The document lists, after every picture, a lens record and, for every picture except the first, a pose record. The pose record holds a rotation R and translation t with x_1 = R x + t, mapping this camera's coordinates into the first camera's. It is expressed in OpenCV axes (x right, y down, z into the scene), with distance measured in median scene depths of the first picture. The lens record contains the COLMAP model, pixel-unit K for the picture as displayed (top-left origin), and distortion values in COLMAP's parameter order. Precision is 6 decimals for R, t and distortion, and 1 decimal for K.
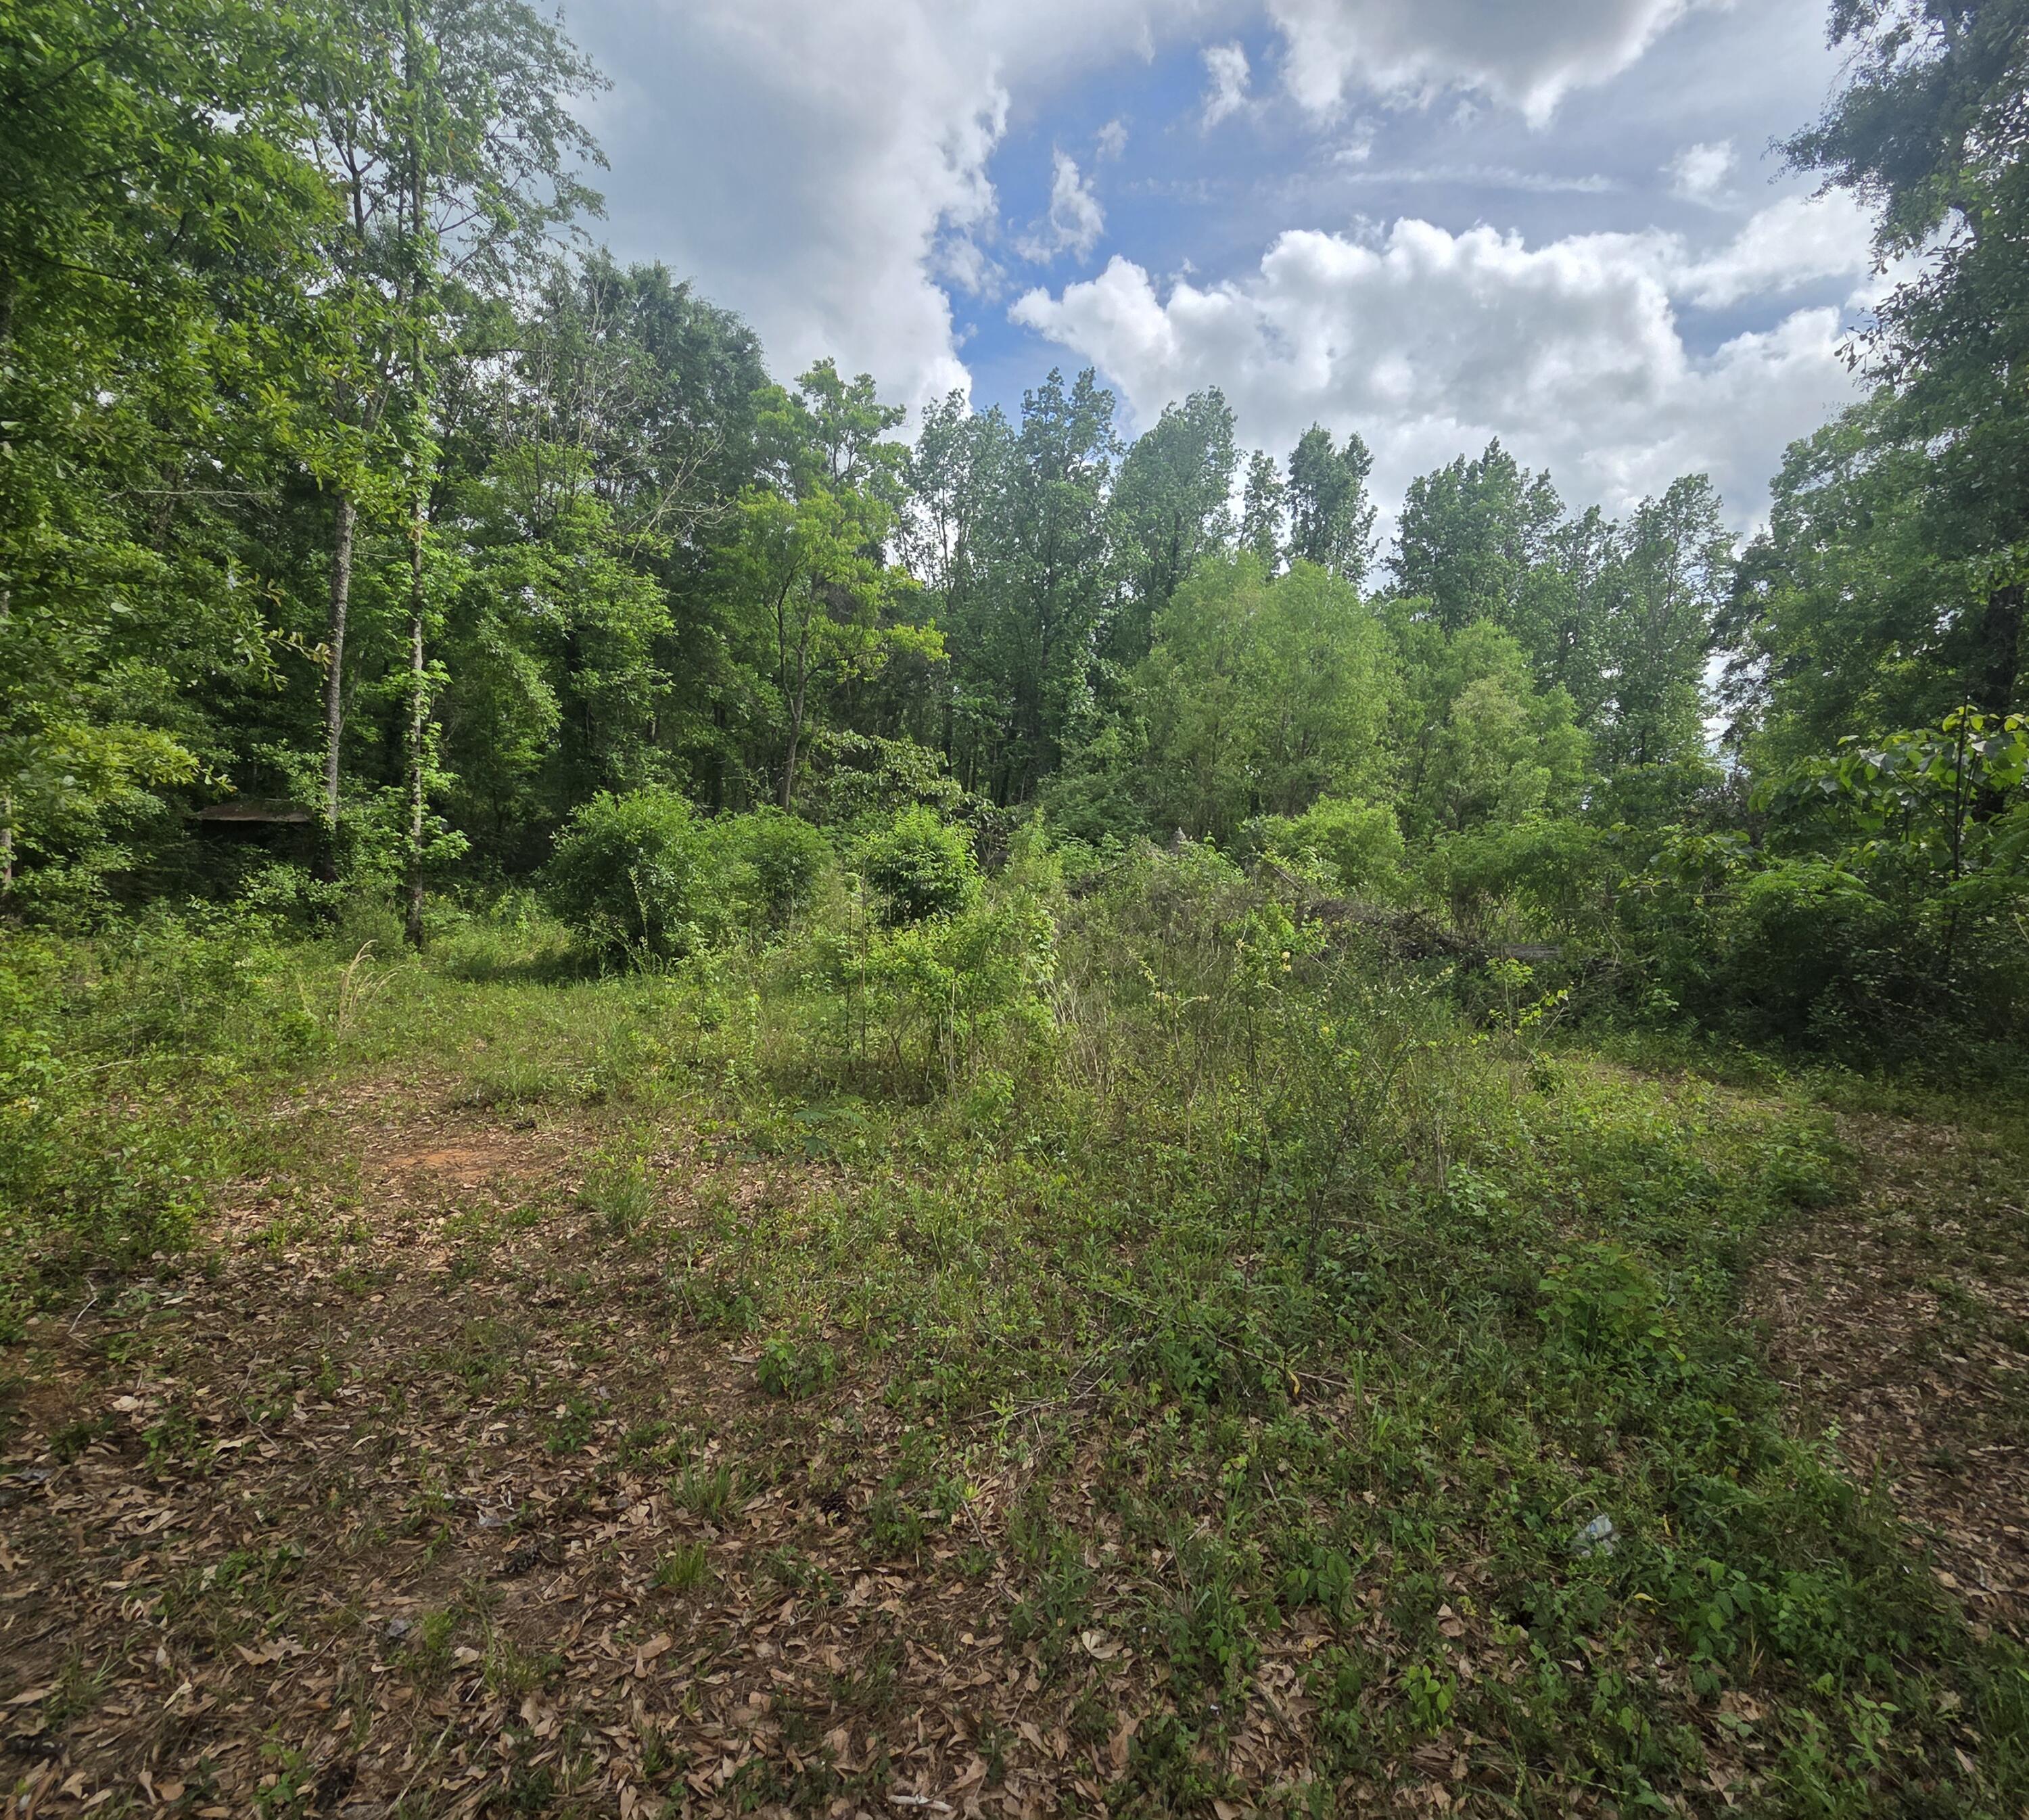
lens RADIAL K [[998.8, 0, 1010.4], [0, 998.8, 906.0], [0, 0, 1]] dist [-0.002121, -0.002183]
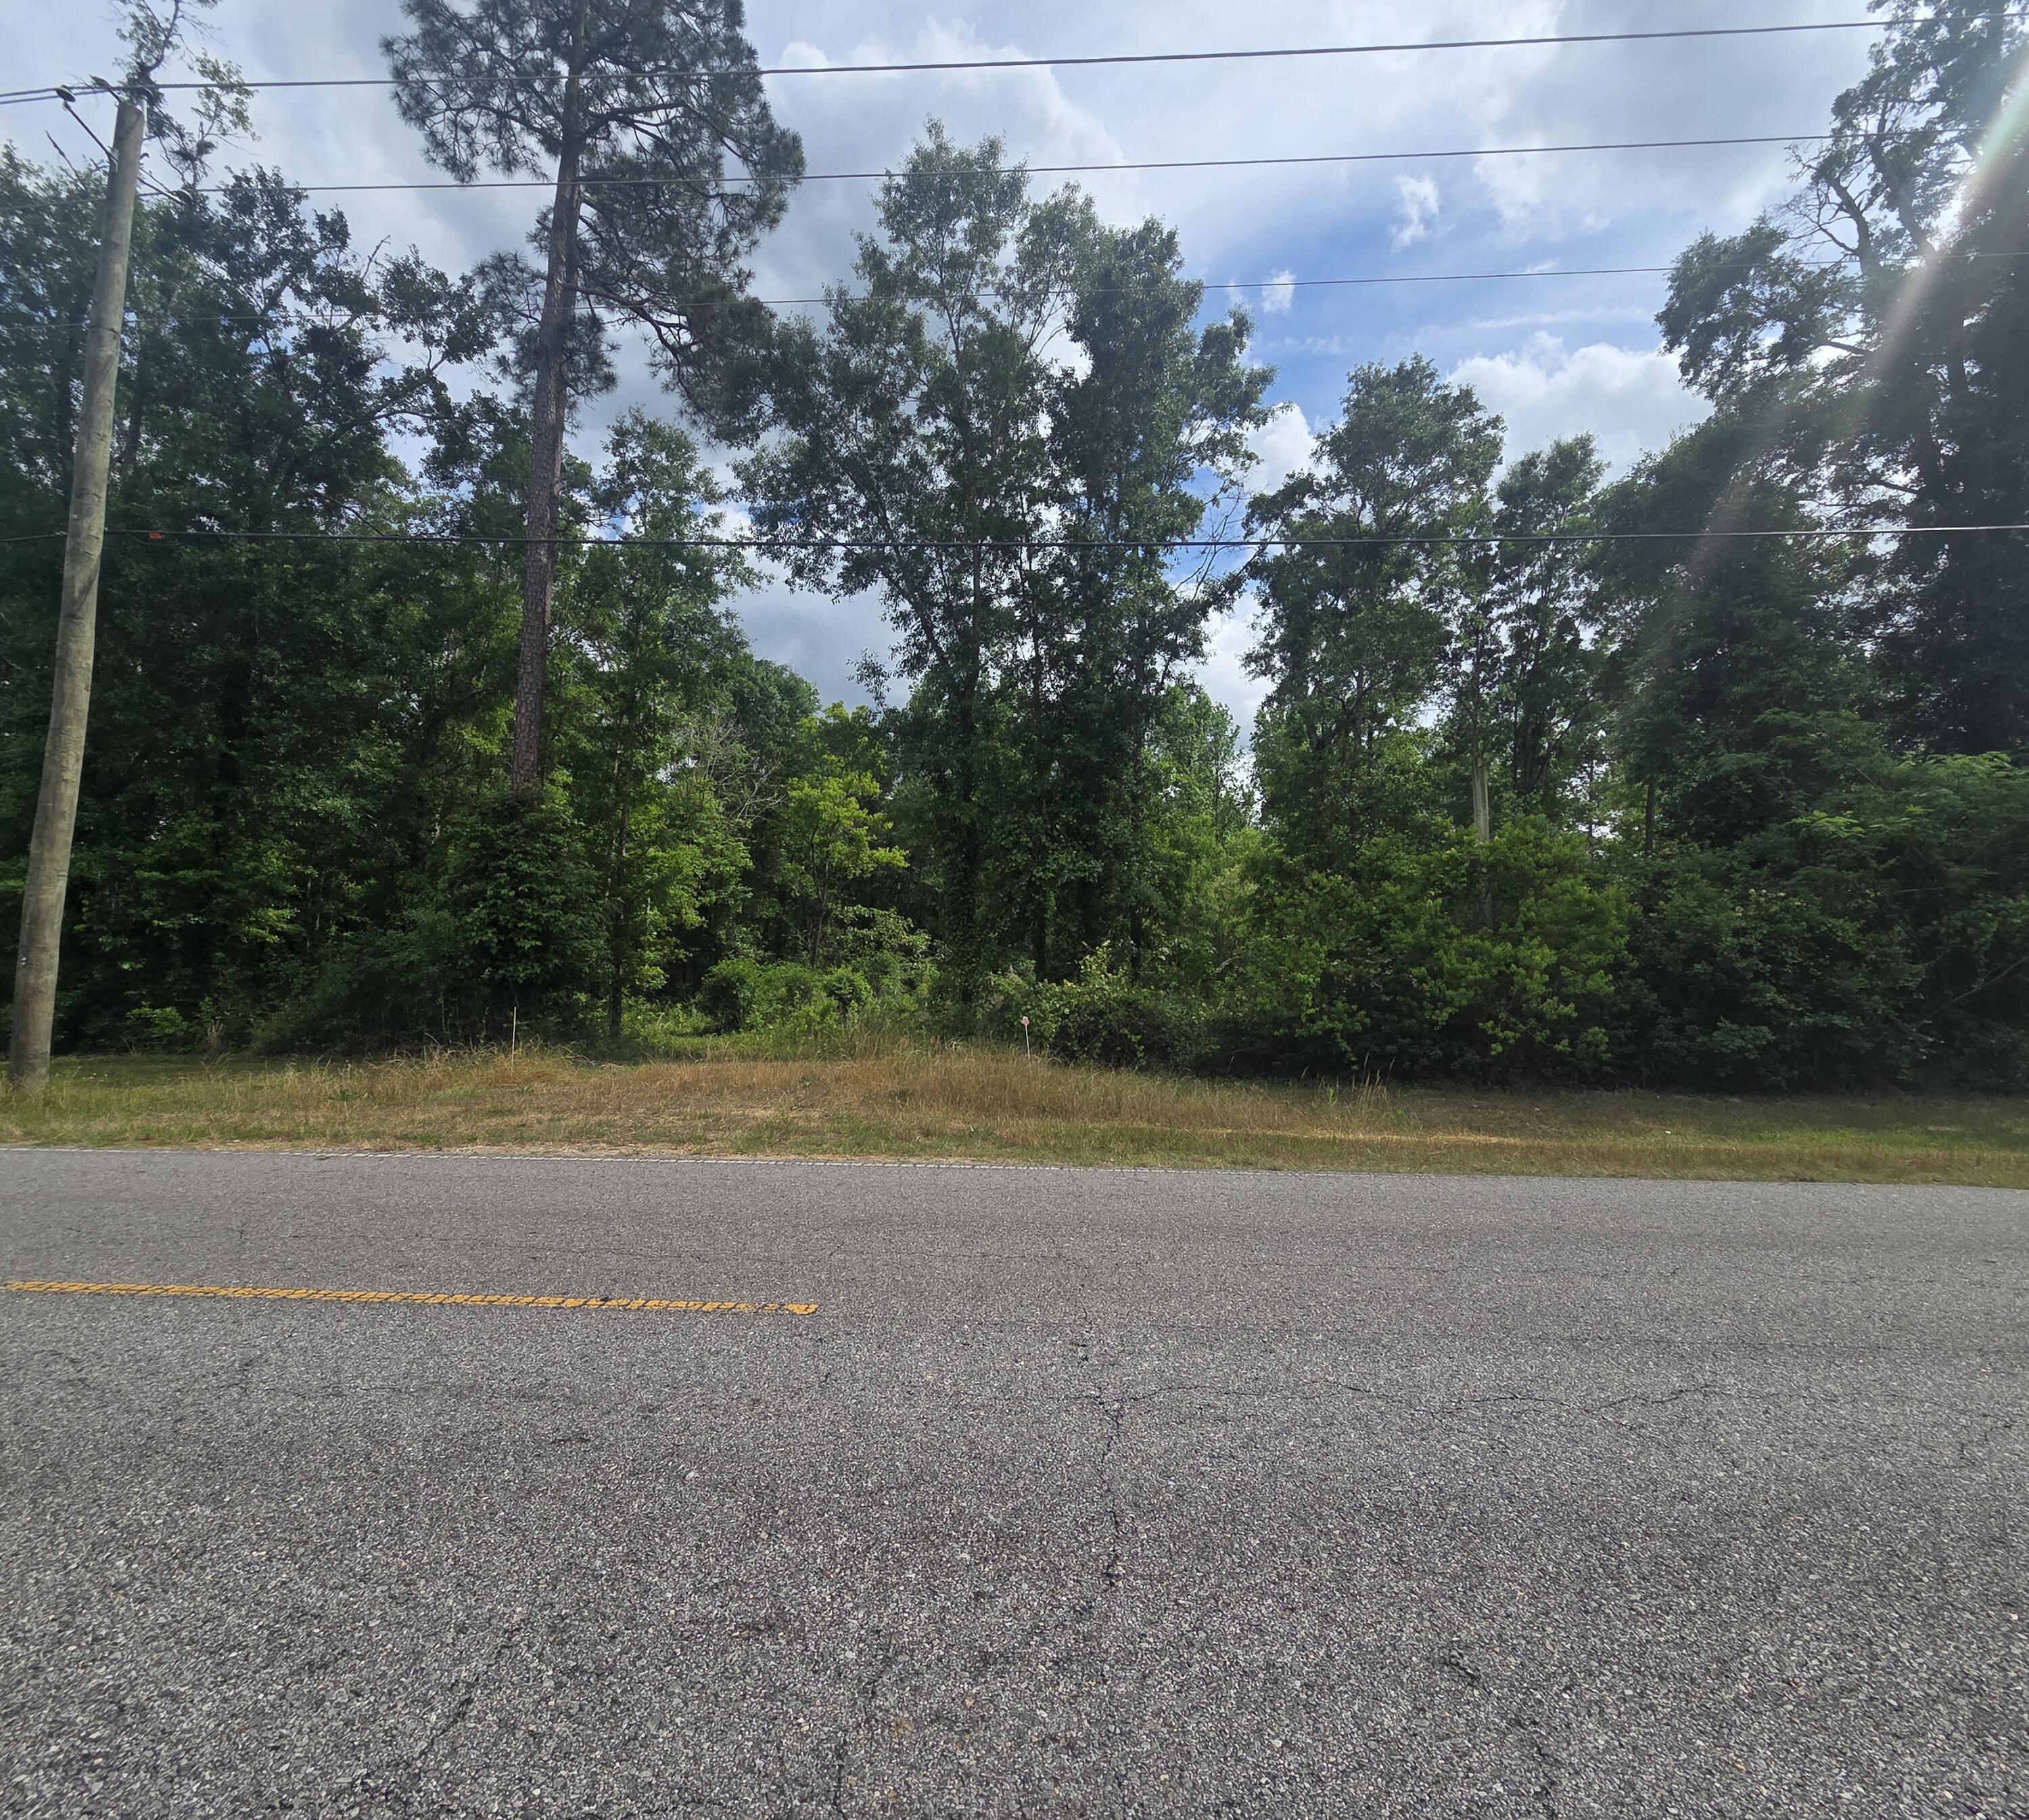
lens RADIAL K [[997.9, 0, 1005.1], [0, 997.9, 910.2], [0, 0, 1]] dist [-0.000063, -0.003755]
pose [[0.996609, -0.026425, -0.077929, 0.652346], [0.017428, 0.993334, -0.113948, 0.076326], [0.080421, 0.112203, 0.990426, -1.893610]]
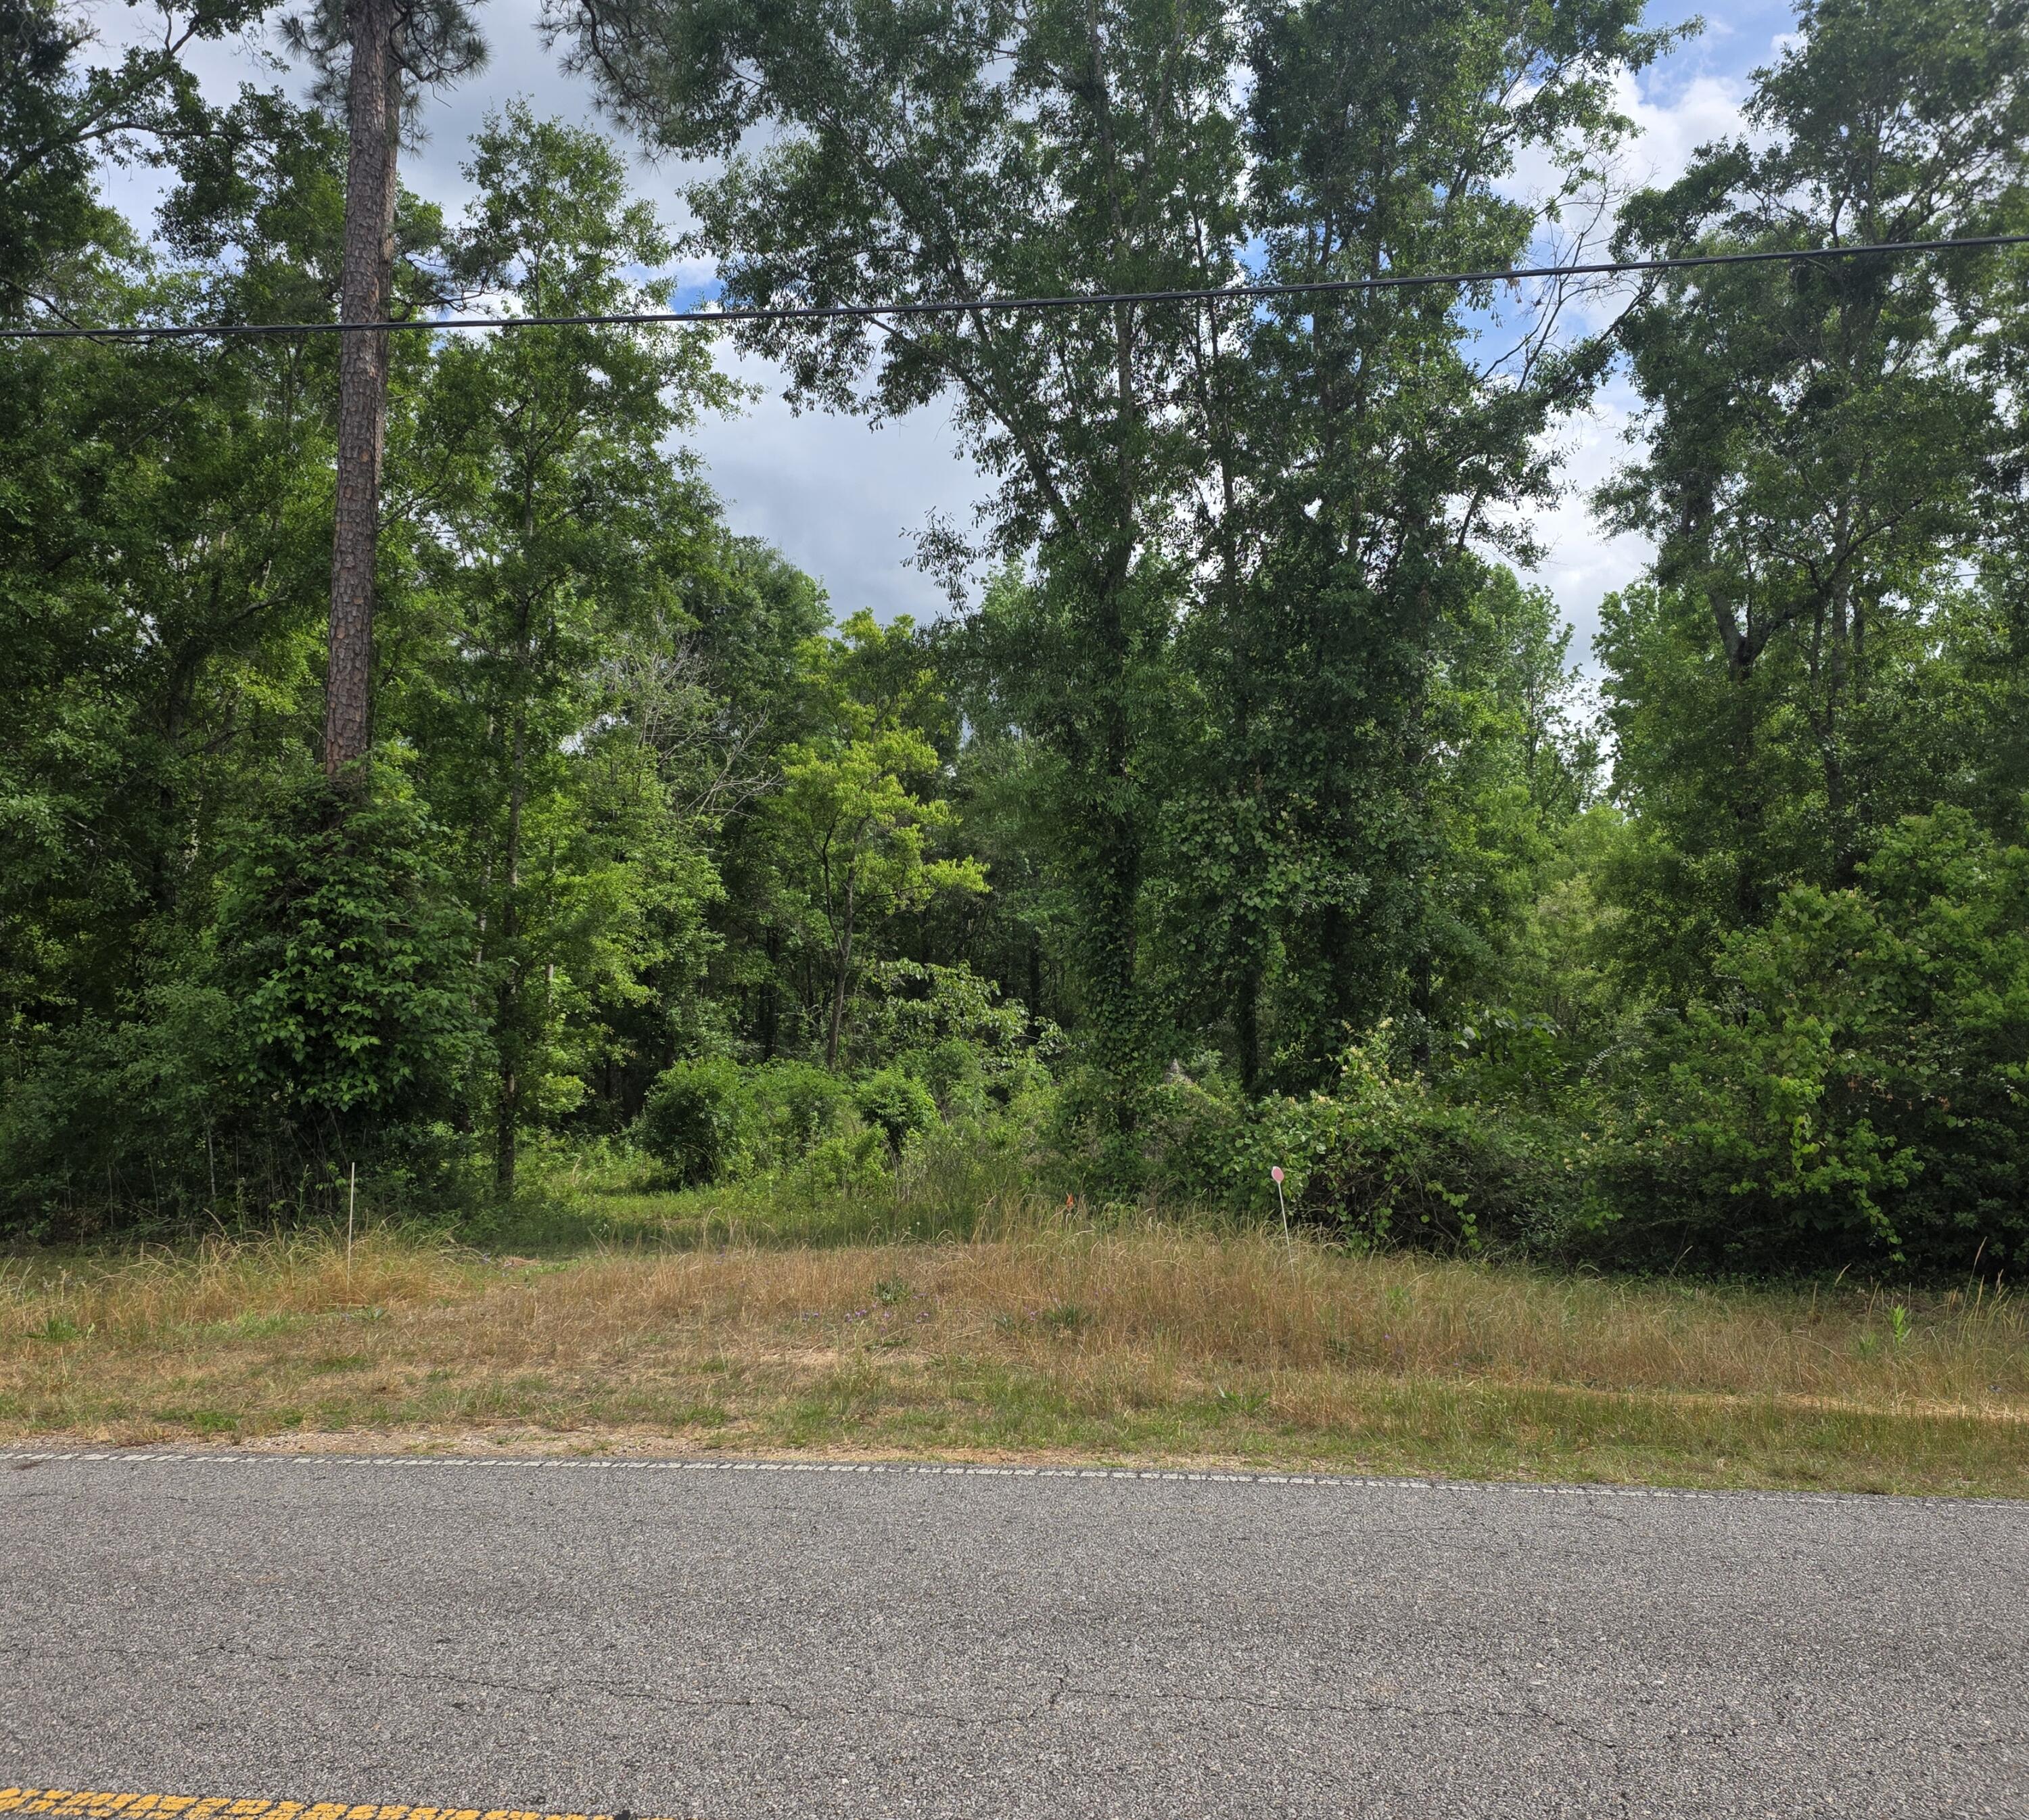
lens RADIAL K [[1728.3, 0, 1010.0], [0, 1728.3, 931.0], [0, 0, 1]] dist [0.078501, -0.074857]
pose [[0.986783, -0.049307, -0.154360, 0.599759], [0.028503, 0.990544, -0.134200, 0.064018], [0.159518, 0.128026, 0.978858, -1.841101]]
